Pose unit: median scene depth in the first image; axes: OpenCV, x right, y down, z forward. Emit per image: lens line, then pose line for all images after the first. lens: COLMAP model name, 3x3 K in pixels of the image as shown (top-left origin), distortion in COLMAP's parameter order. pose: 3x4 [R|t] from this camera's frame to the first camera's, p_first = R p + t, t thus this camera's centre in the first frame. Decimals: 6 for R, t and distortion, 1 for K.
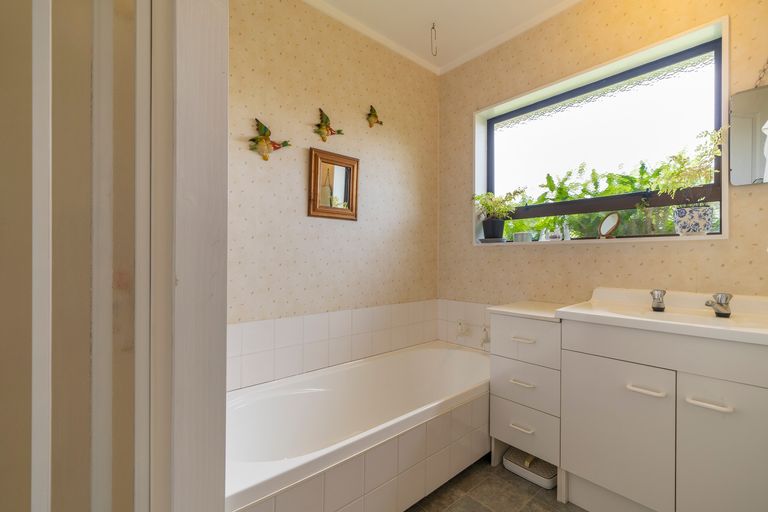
lens RADIAL K [[333.3, 0, 384.7], [0, 333.3, 257.0], [0, 0, 1]] dist [-0.000203, -0.000017]
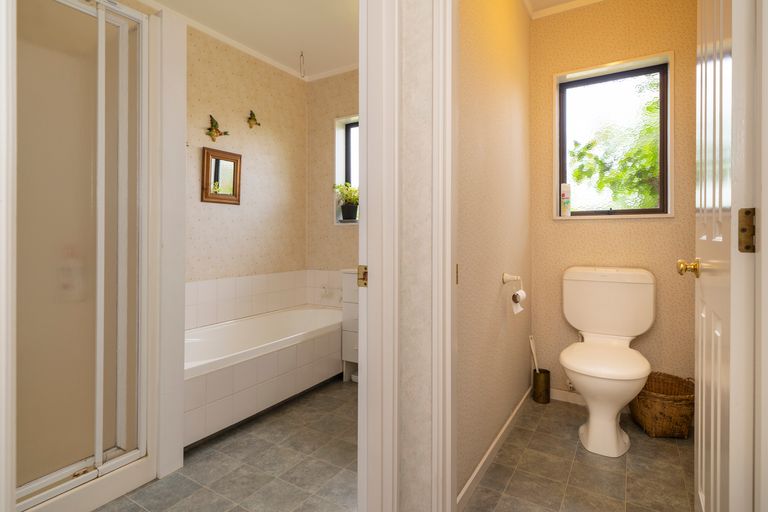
lens RADIAL K [[403.8, 0, 361.7], [0, 403.8, 234.6], [0, 0, 1]] dist [-0.000481, 0.000003]
pose [[0.959404, -0.003112, 0.282017, -0.072521], [0.002689, 0.999995, 0.001889, -0.000934], [-0.282022, -0.001054, 0.959407, -0.554152]]
